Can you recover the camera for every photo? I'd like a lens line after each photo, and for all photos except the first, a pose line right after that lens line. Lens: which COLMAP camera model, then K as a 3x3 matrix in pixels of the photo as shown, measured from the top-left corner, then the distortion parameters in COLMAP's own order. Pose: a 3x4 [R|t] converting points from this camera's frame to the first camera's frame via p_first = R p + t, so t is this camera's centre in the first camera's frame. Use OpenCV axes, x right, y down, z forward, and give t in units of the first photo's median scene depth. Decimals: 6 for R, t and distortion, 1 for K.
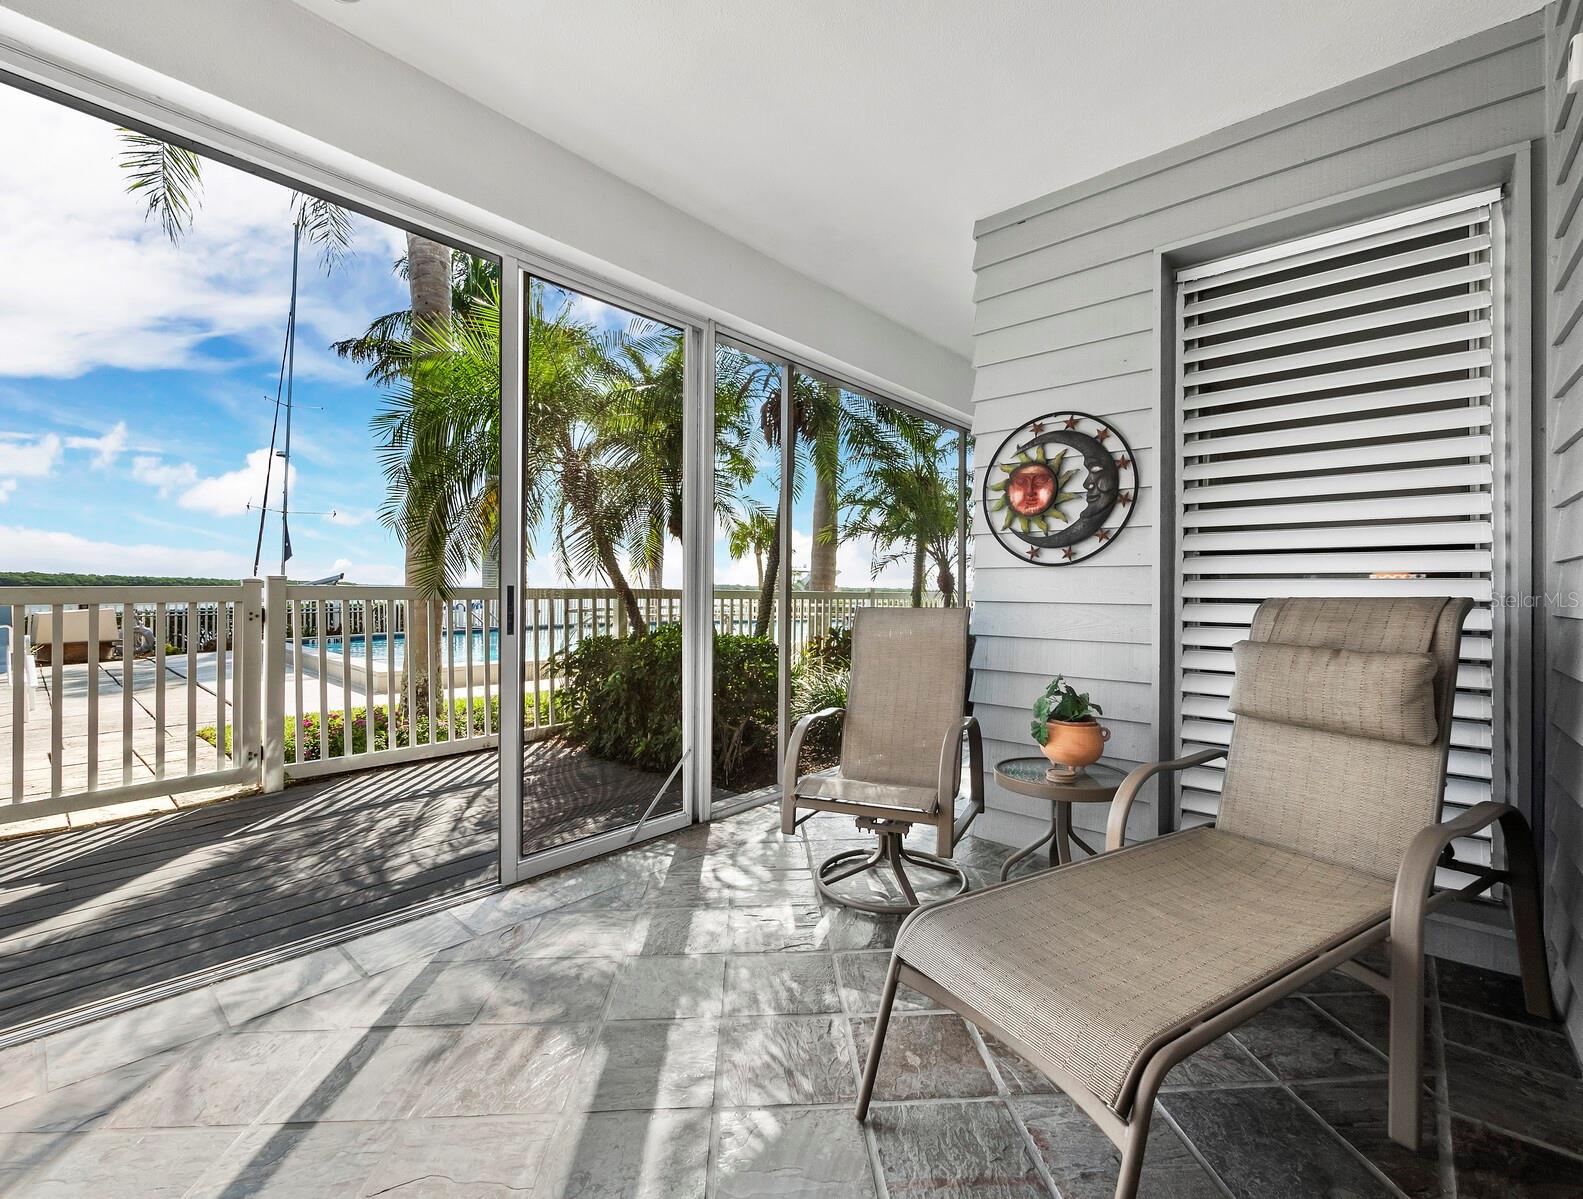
lens RADIAL K [[688.3, 0, 794.5], [0, 688.3, 590.7], [0, 0, 1]] dist [0.000386, 0.000018]
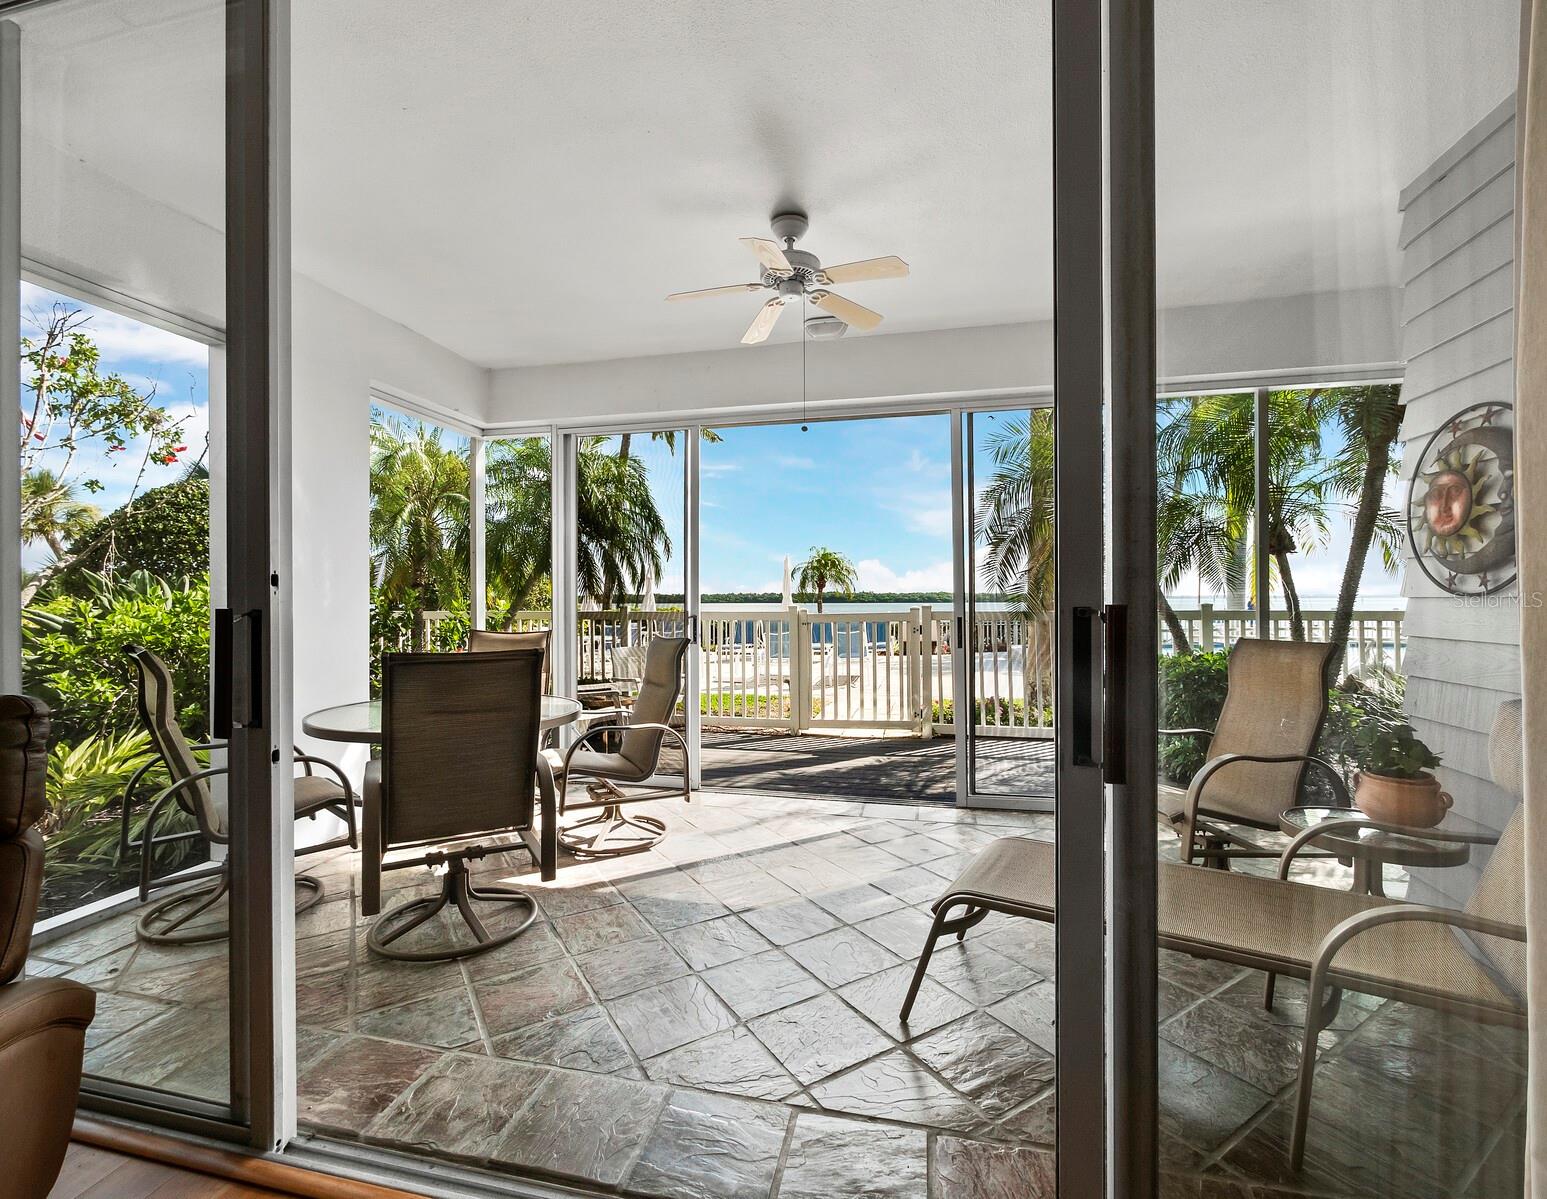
lens RADIAL K [[681.2, 0, 773.1], [0, 681.2, 601.5], [0, 0, 1]] dist [-0.028405, 0.000019]
pose [[0.463375, -0.014162, -0.886049, 0.648177], [0.016032, 0.999843, -0.007596, -0.034649], [0.886017, -0.010685, 0.463530, -0.085758]]
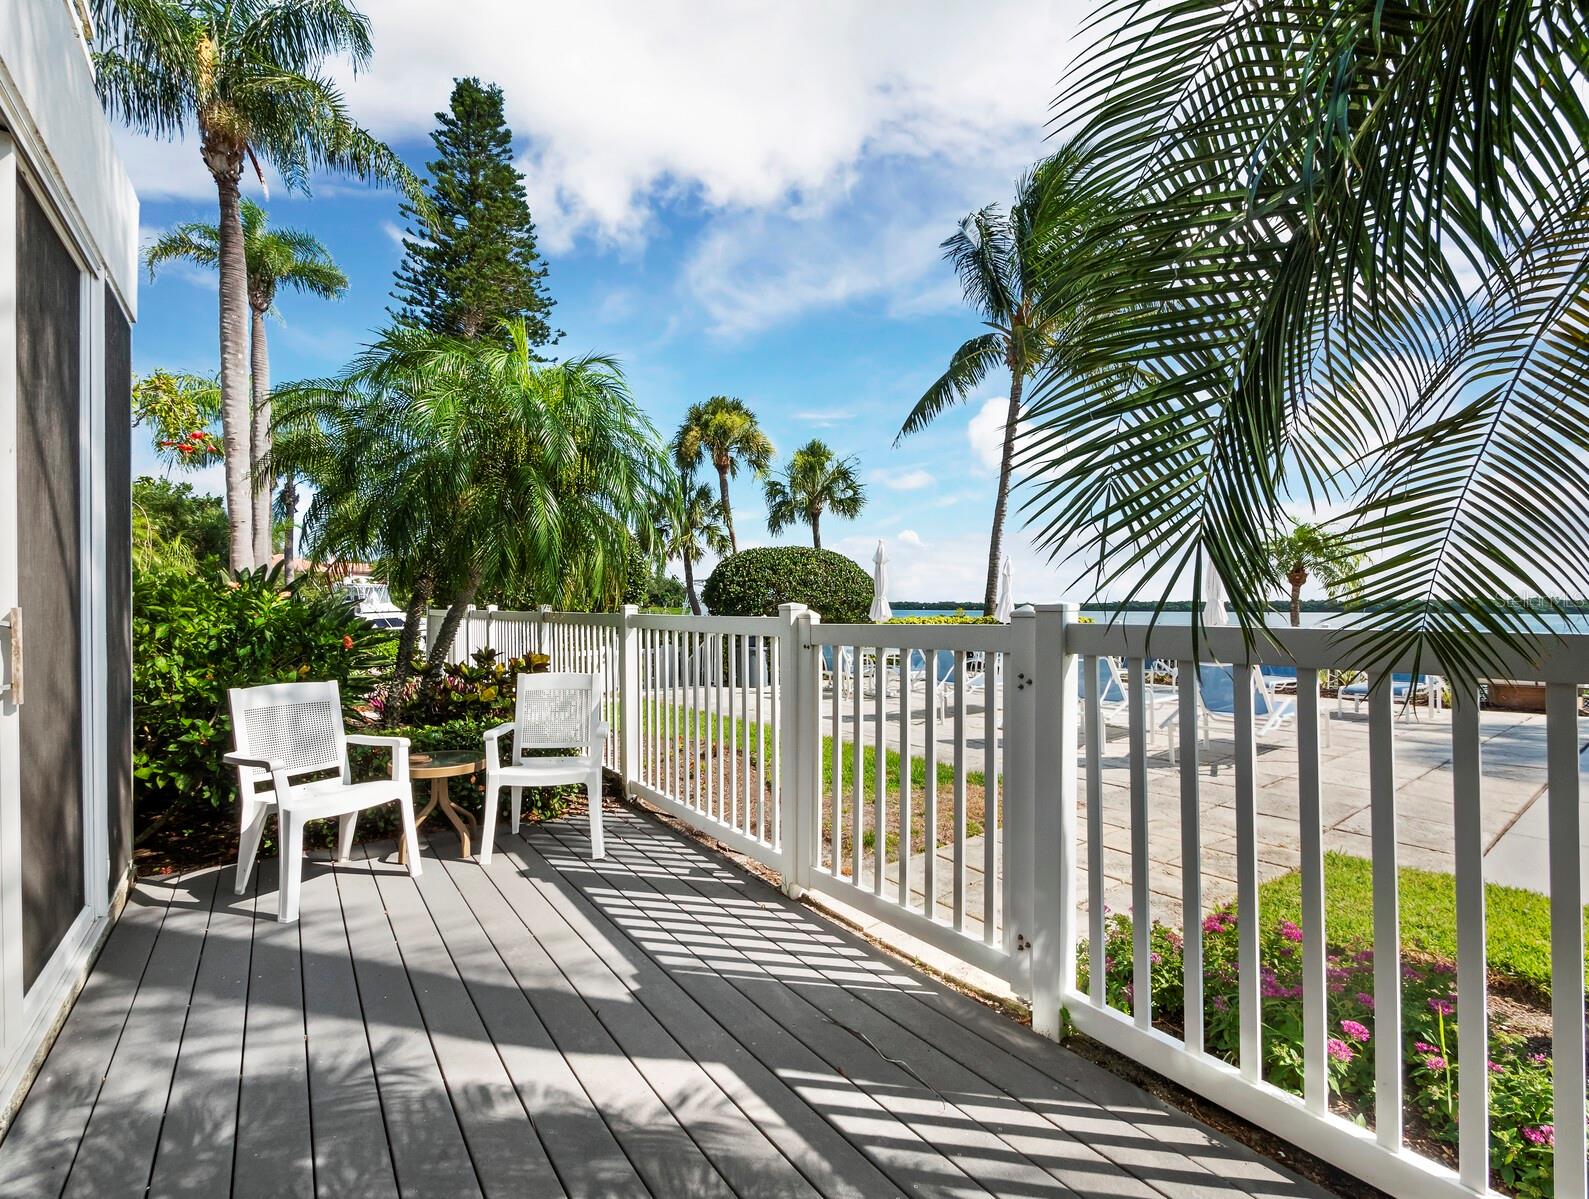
lens RADIAL K [[691.7, 0, 803.6], [0, 691.7, 608.6], [0, 0, 1]] dist [0.001162, 0.000136]
pose [[-0.204316, -0.016570, -0.978765, -0.288559], [-0.000631, 0.999859, -0.016796, -0.008679], [0.978905, -0.002814, -0.204297, 1.190040]]
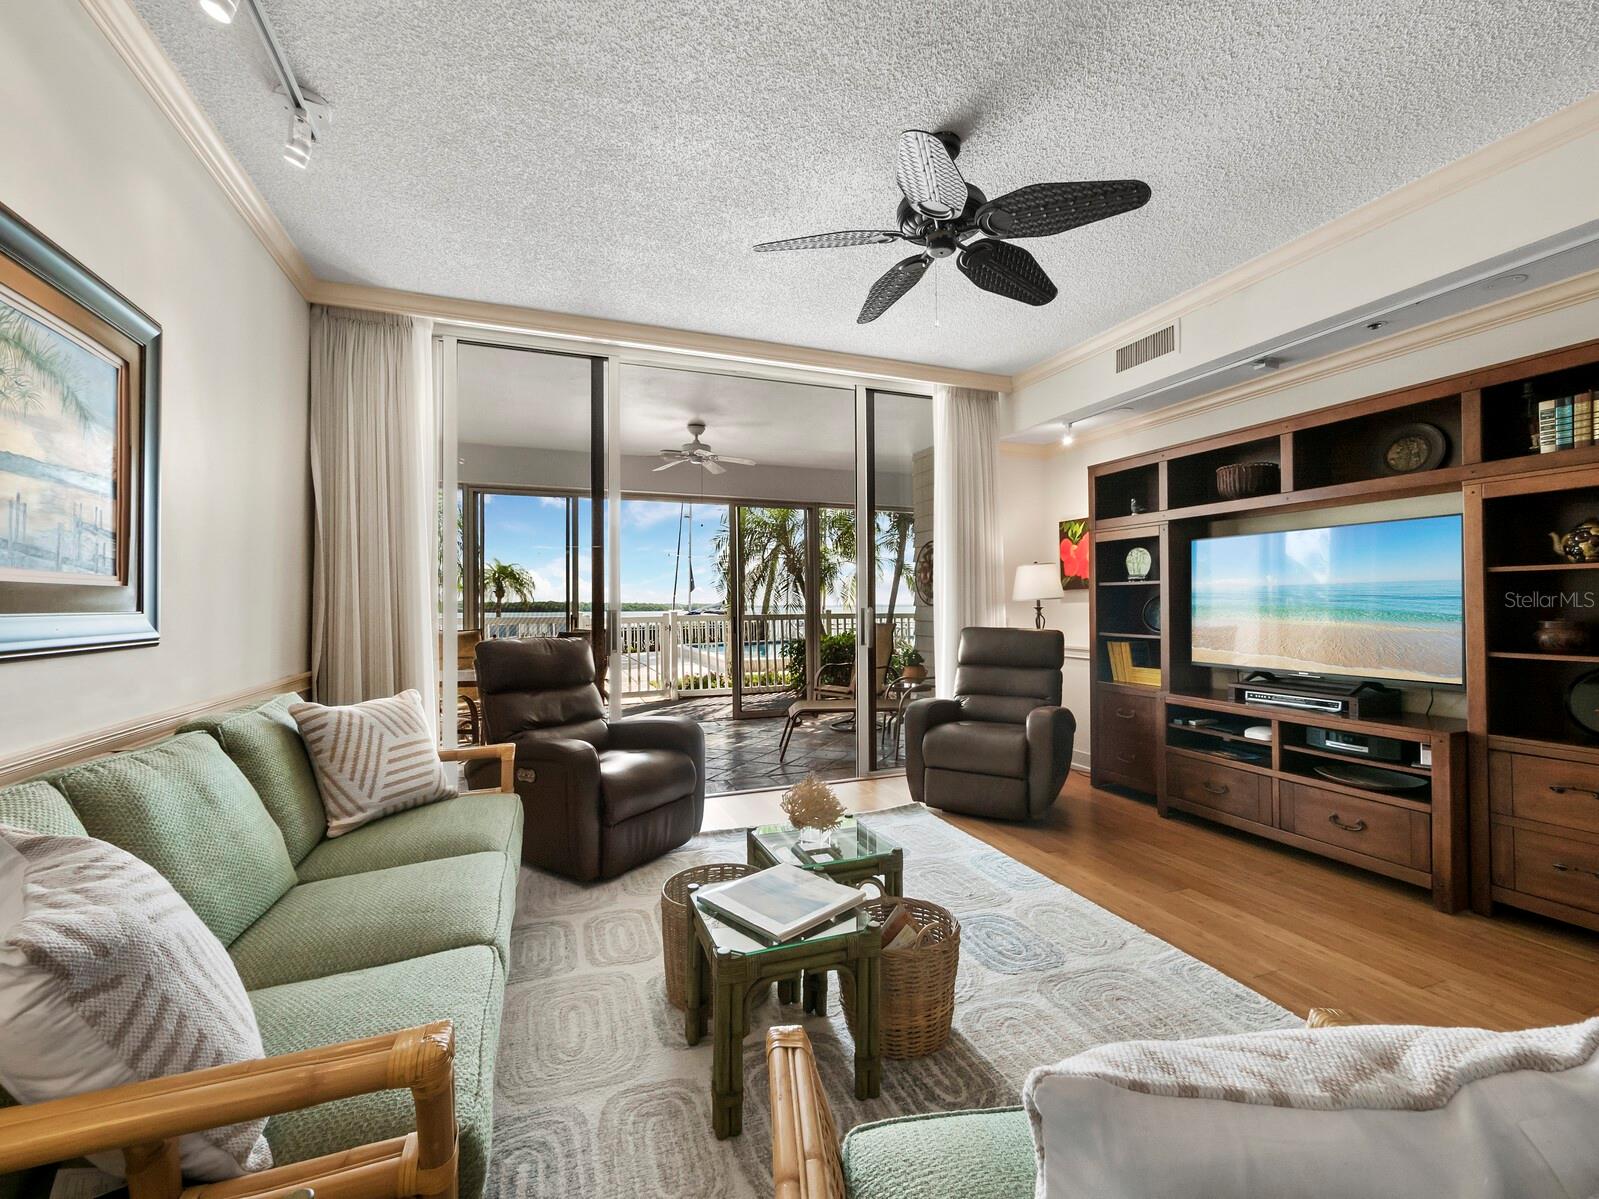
lens RADIAL K [[681.9, 0, 804.3], [0, 681.9, 600.4], [0, 0, 1]] dist [-0.001601, -0.000131]
pose [[0.883924, -0.022738, -0.467078, 1.022121], [0.019145, 0.999739, -0.012437, -0.032483], [0.467239, 0.002052, 0.884128, -1.198676]]
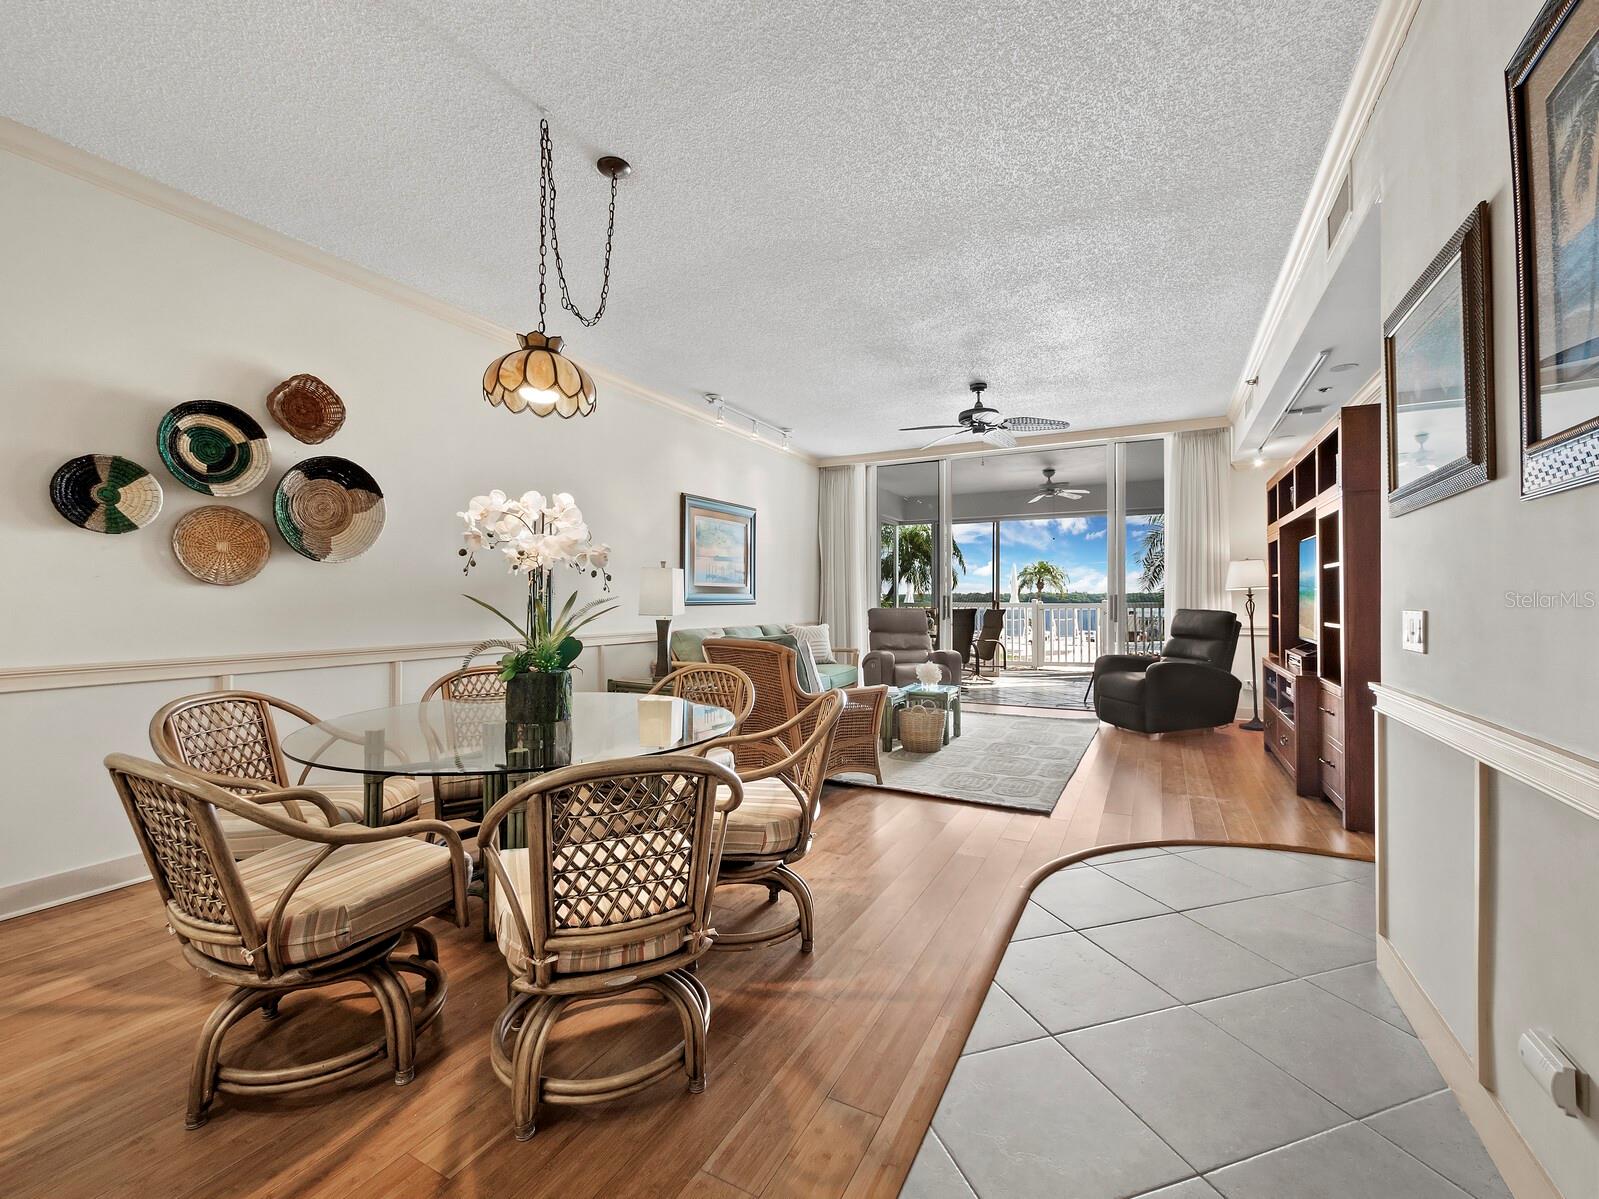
lens RADIAL K [[678.3, 0, 805.8], [0, 678.3, 591.2], [0, 0, 1]] dist [-0.001139, -0.000015]
pose [[0.232339, -0.025182, -0.972309, 2.335248], [0.006509, 0.999683, -0.024335, 0.002846], [0.972613, -0.000674, 0.232429, -1.265309]]
